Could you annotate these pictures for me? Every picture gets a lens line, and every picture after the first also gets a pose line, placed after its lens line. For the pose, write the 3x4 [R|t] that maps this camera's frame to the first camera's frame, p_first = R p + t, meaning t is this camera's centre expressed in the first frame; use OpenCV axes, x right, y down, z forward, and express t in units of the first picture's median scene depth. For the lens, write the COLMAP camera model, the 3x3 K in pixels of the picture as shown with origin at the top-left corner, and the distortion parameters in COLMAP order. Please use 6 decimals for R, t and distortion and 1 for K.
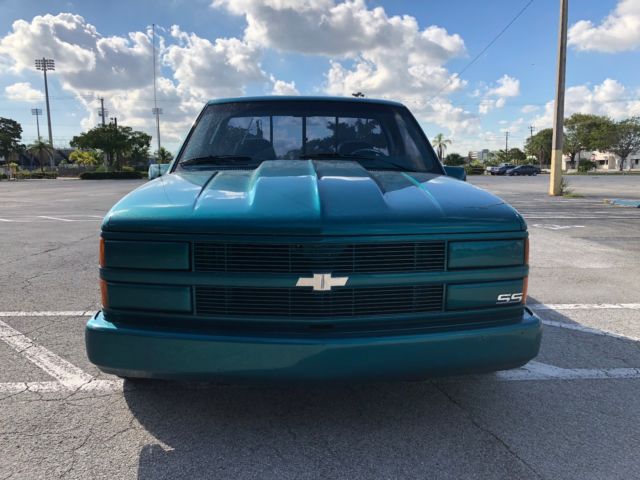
lens RADIAL K [[533.2, 0, 322.1], [0, 533.2, 240.5], [0, 0, 1]] dist [0.034349, -0.036211]
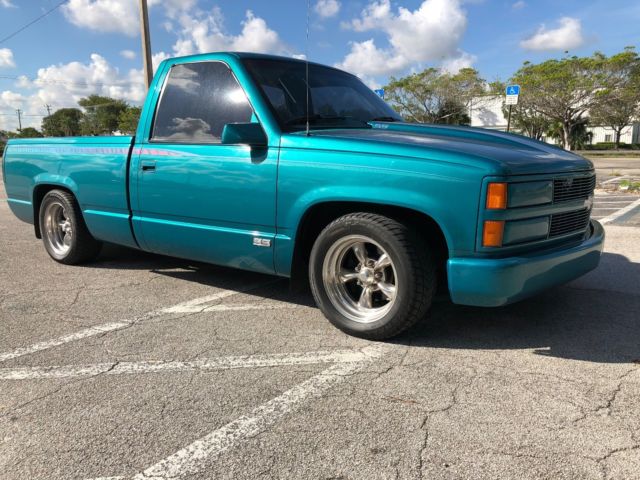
lens RADIAL K [[533.2, 0, 323.5], [0, 533.2, 244.0], [0, 0, 1]] dist [0.034349, -0.036211]
pose [[0.642437, -0.138411, 0.753736, -1.138083], [0.109369, 0.990046, 0.088586, -0.014026], [-0.758494, 0.025524, 0.651180, 0.431164]]
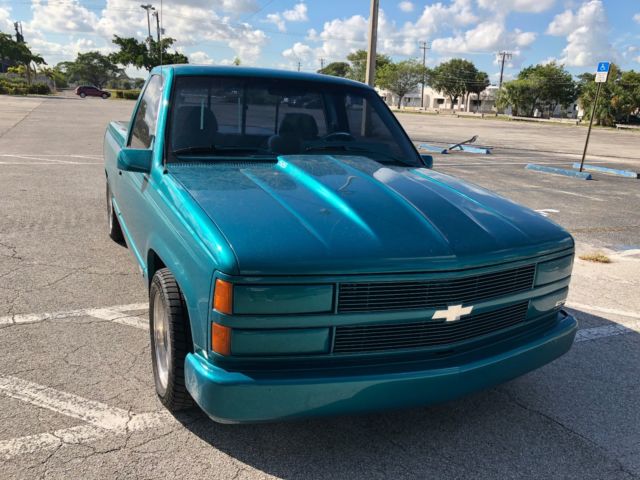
lens RADIAL K [[533.2, 0, 320.2], [0, 533.2, 251.7], [0, 0, 1]] dist [0.034349, -0.036211]
pose [[0.925518, -0.053577, 0.374894, -0.453780], [-0.005850, 0.987801, 0.155611, -0.145997], [-0.378658, -0.146215, 0.913914, 0.111030]]
